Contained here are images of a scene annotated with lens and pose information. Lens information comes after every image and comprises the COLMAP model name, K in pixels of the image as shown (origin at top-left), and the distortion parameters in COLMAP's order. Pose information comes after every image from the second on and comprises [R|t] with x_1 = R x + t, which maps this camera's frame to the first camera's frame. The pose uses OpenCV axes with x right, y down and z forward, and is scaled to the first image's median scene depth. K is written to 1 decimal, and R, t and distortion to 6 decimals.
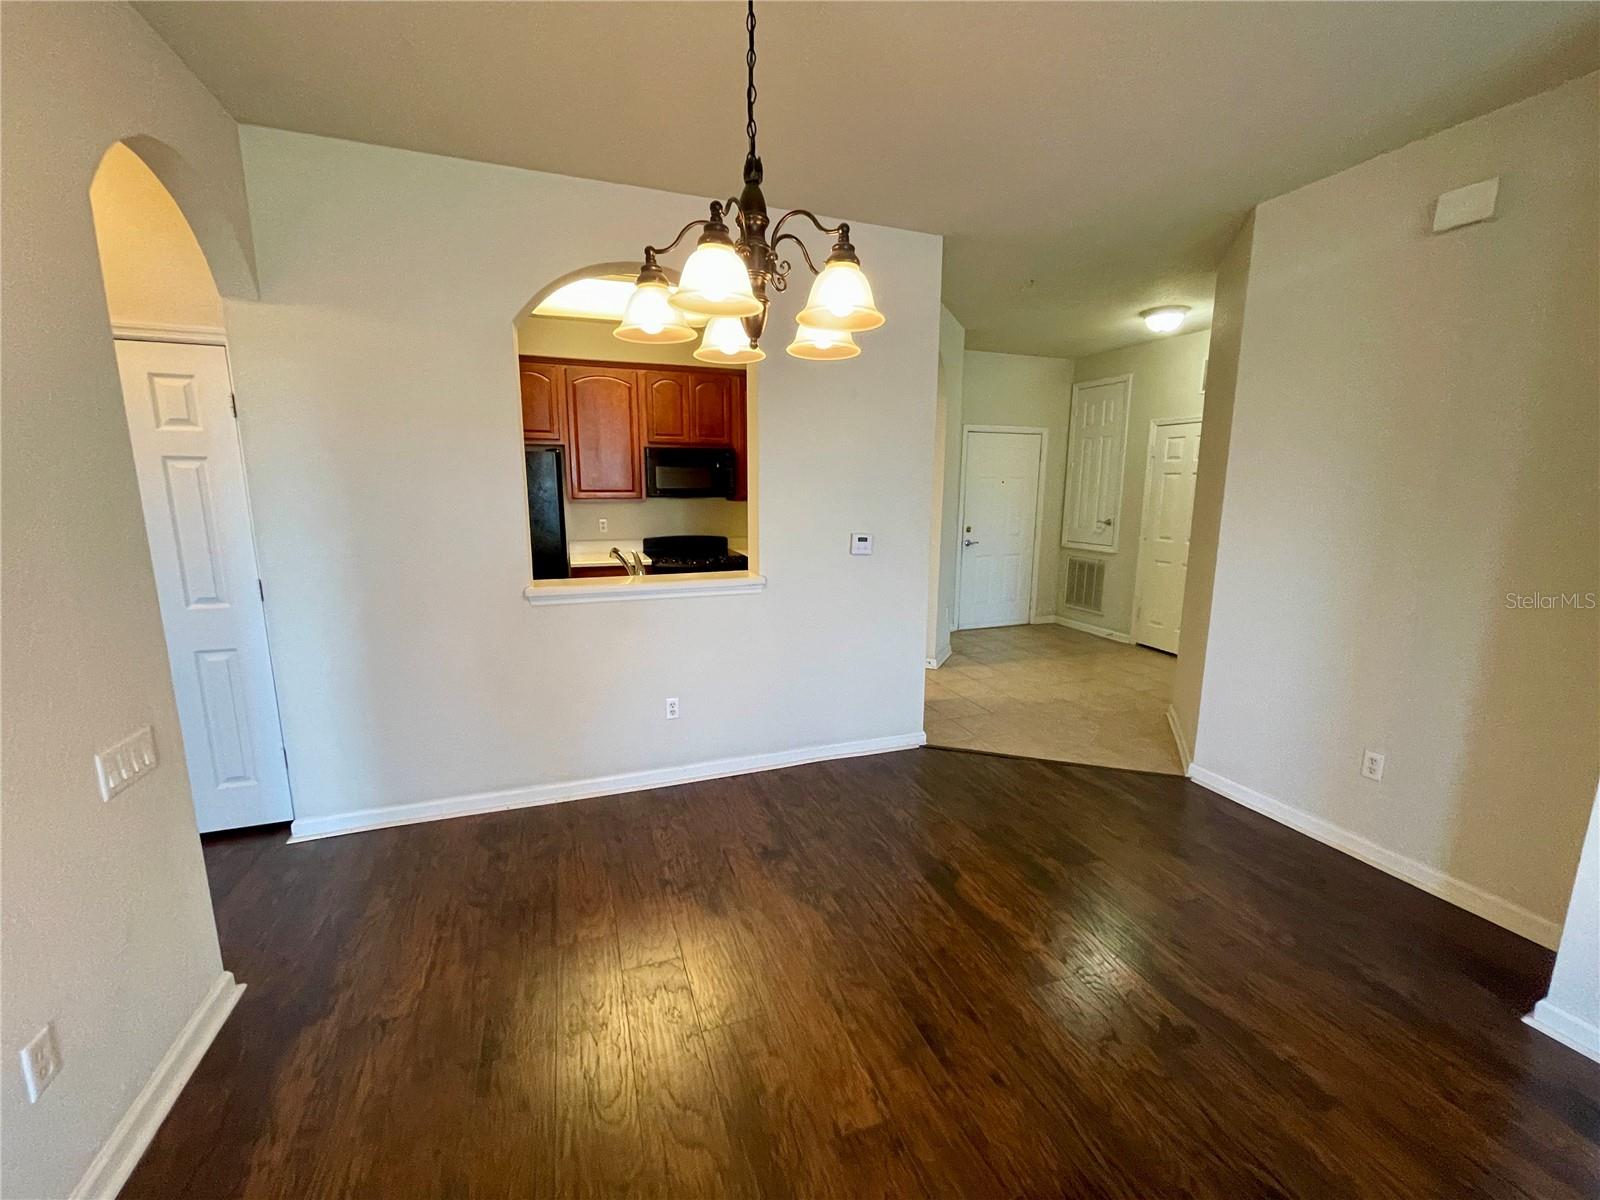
lens RADIAL K [[640.0, 0, 800.0], [0, 640.0, 600.0], [0, 0, 1]] dist [-0.001350, -0.000244]
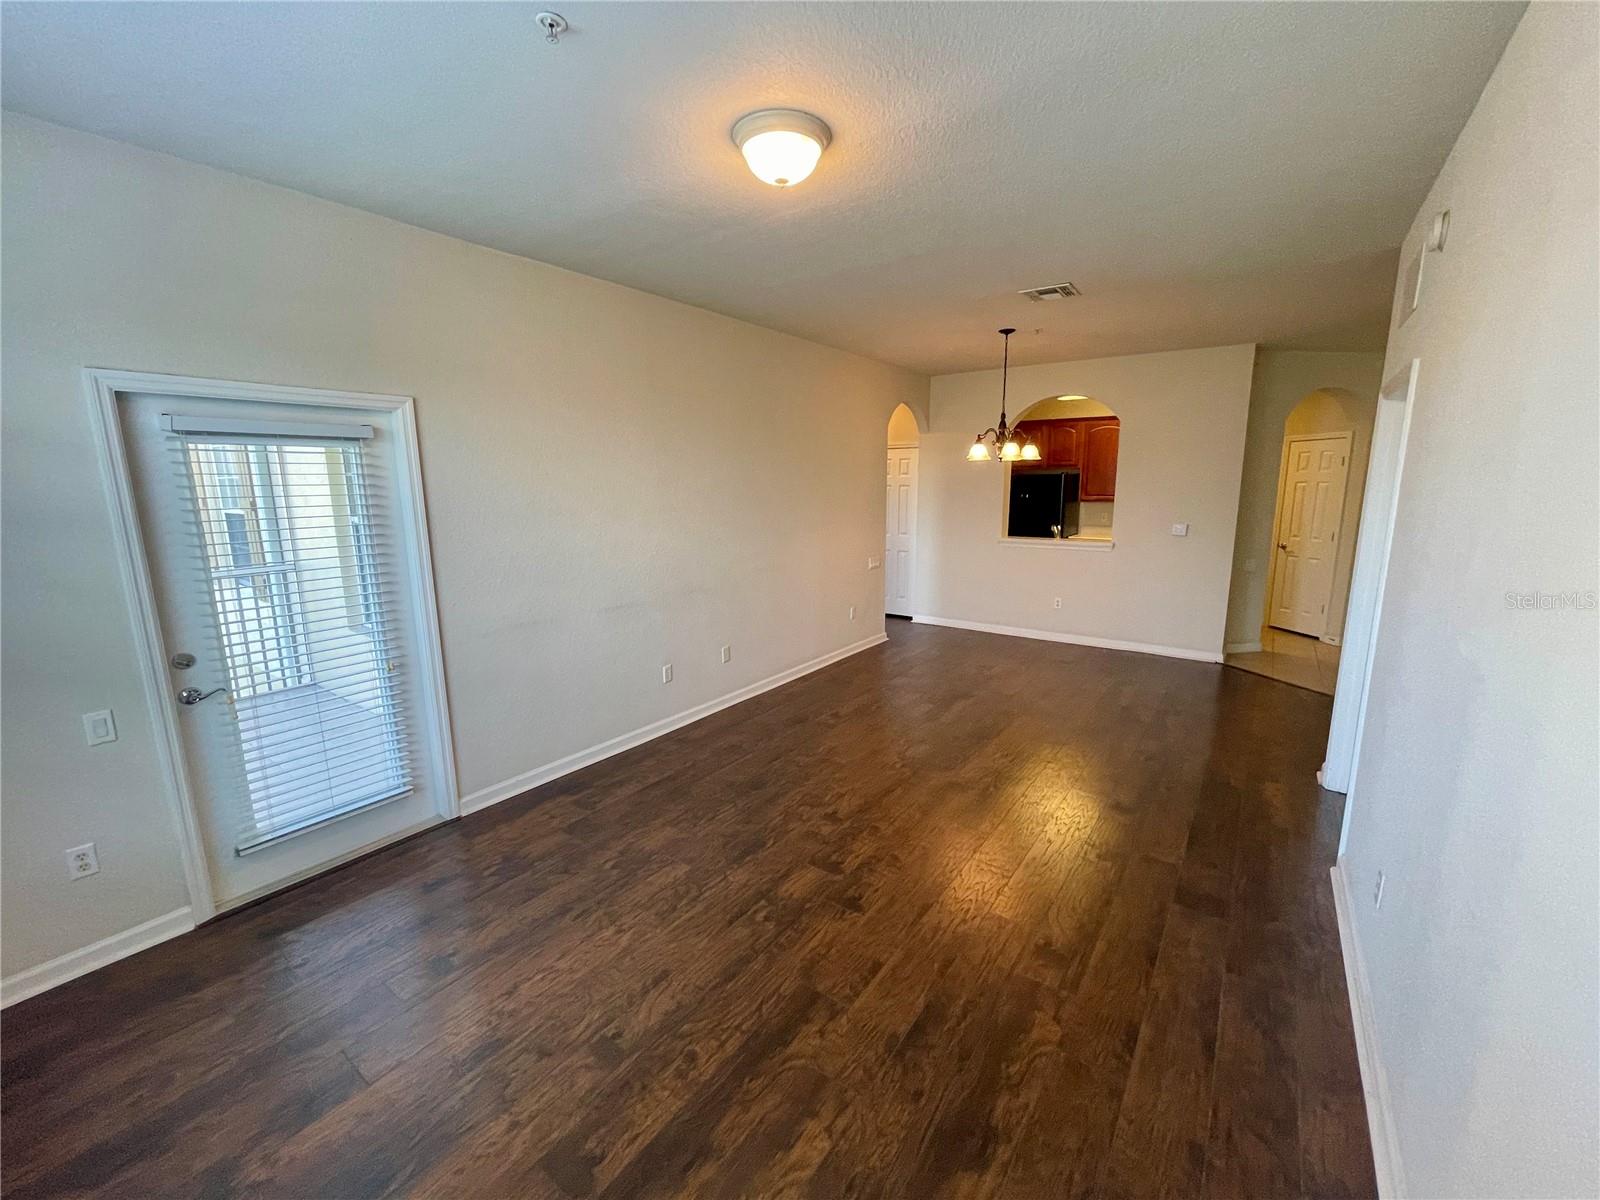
lens RADIAL K [[644.2, 0, 801.3], [0, 644.2, 597.8], [0, 0, 1]] dist [-0.009015, 0.005080]
pose [[0.557815, 0.138693, -0.818295, 0.644414], [-0.138749, 0.987647, 0.072814, 0.072726], [0.818285, 0.072921, 0.570168, -0.530088]]
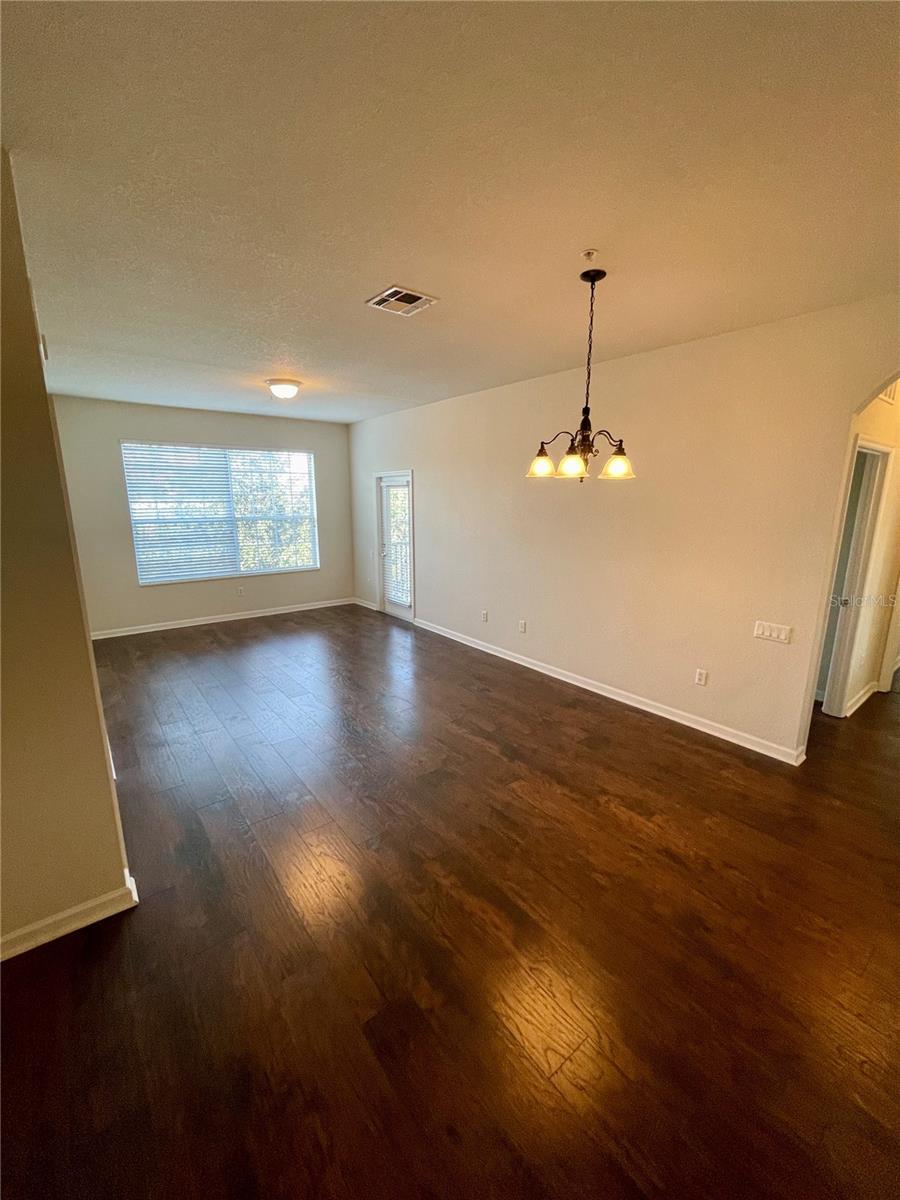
lens RADIAL K [[483.1, 0, 452.2], [0, 483.1, 599.3], [0, 0, 1]] dist [-0.009015, 0.005080]
pose [[-0.949611, 0.057392, -0.308132, 0.266298], [-0.064575, 0.926178, 0.371516, -0.167142], [0.306707, 0.372693, -0.875803, 0.701722]]
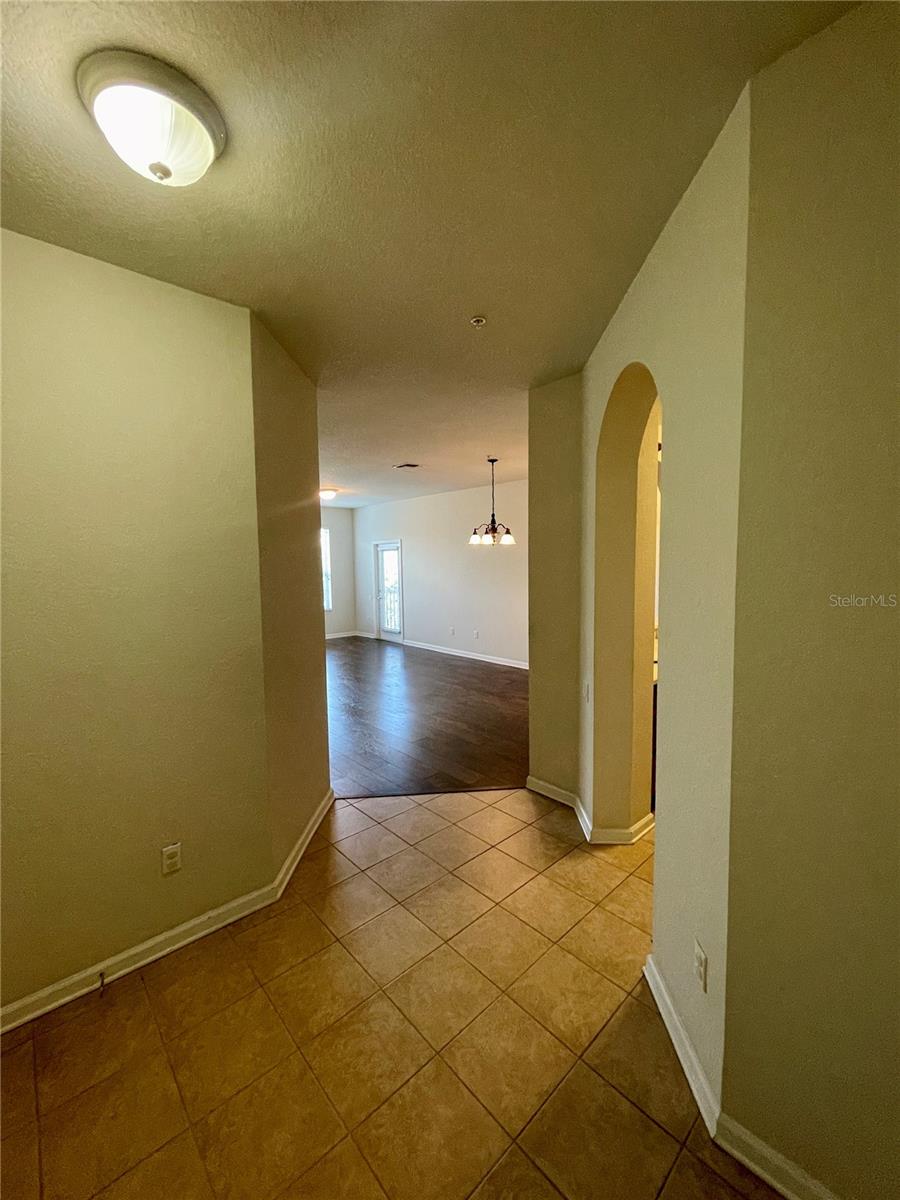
lens RADIAL K [[483.1, 0, 452.2], [0, 483.1, 599.3], [0, 0, 1]] dist [-0.009015, 0.005080]
pose [[-0.924384, 0.041220, -0.379229, 0.489829], [-0.057465, 0.967753, 0.245261, -0.250019], [0.377110, 0.248507, -0.892206, 1.241564]]
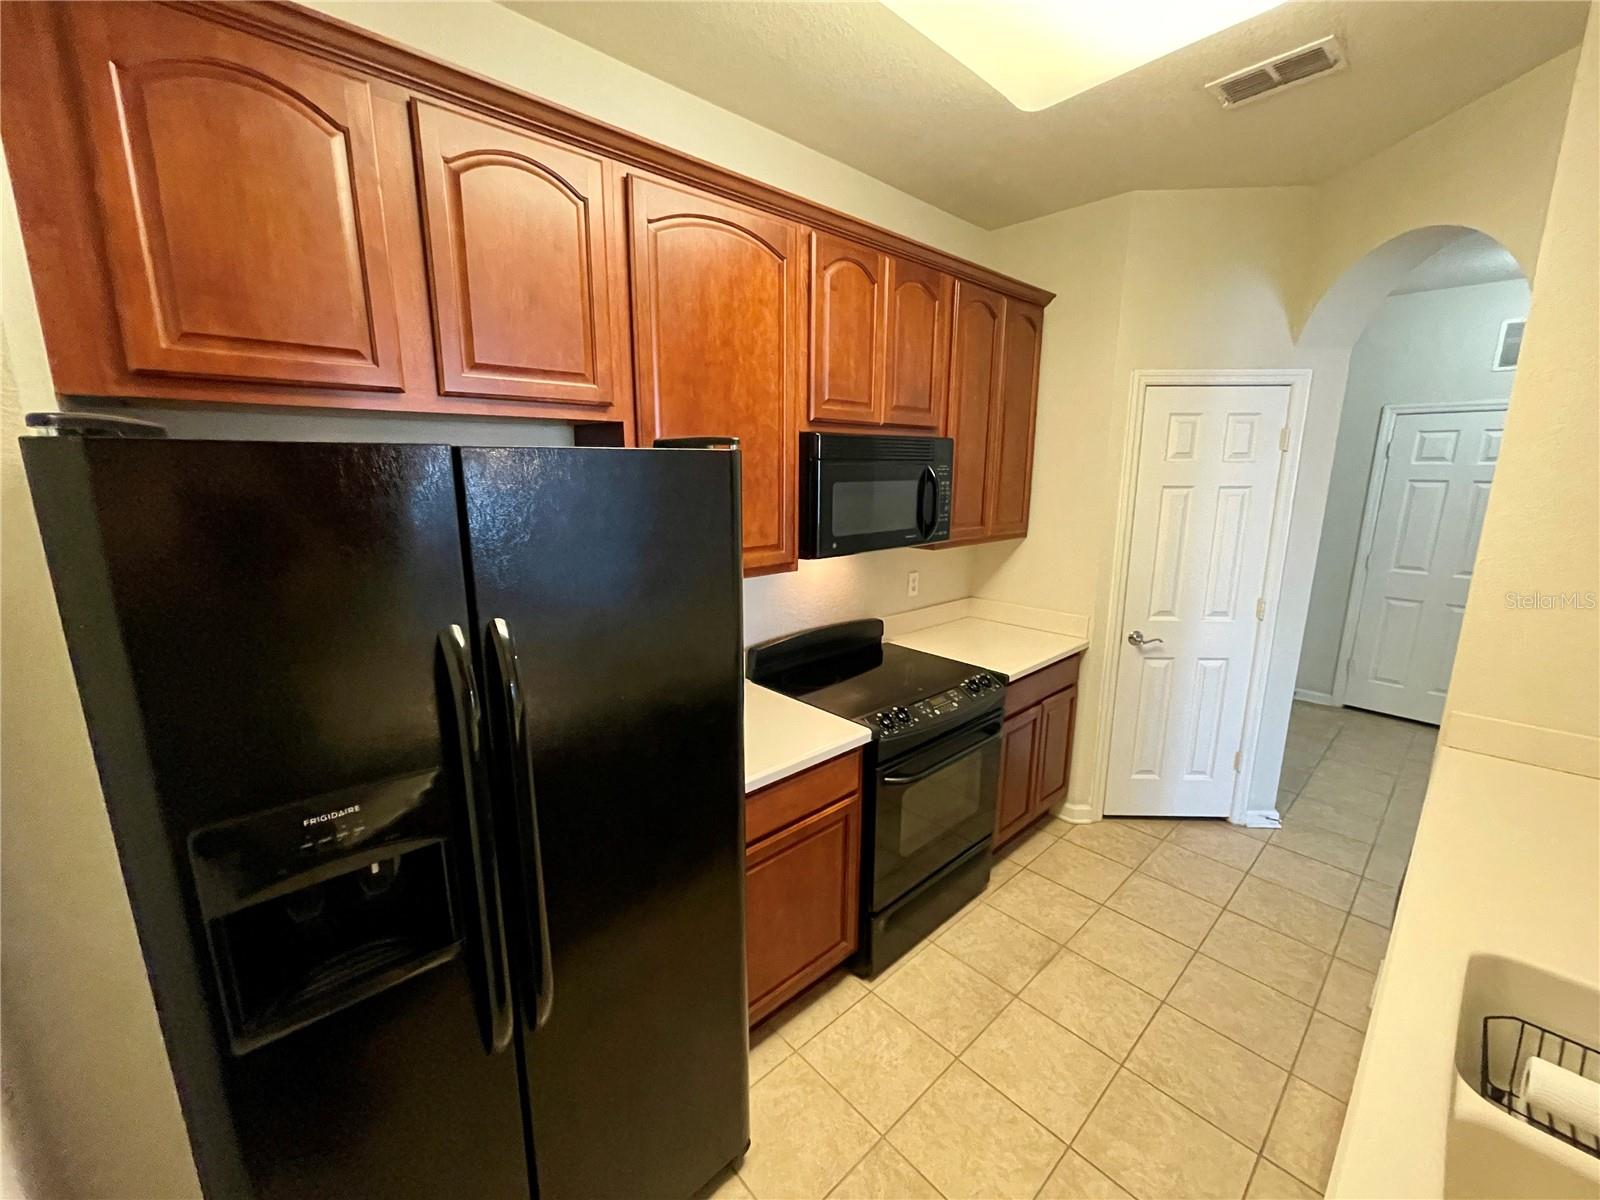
lens RADIAL K [[644.2, 0, 801.3], [0, 644.2, 597.8], [0, 0, 1]] dist [-0.009015, 0.005080]
pose [[0.924513, -0.079204, 0.372830, -0.396610], [0.070930, 0.996836, 0.035882, -0.154926], [-0.374492, -0.006729, 0.927206, 0.644737]]
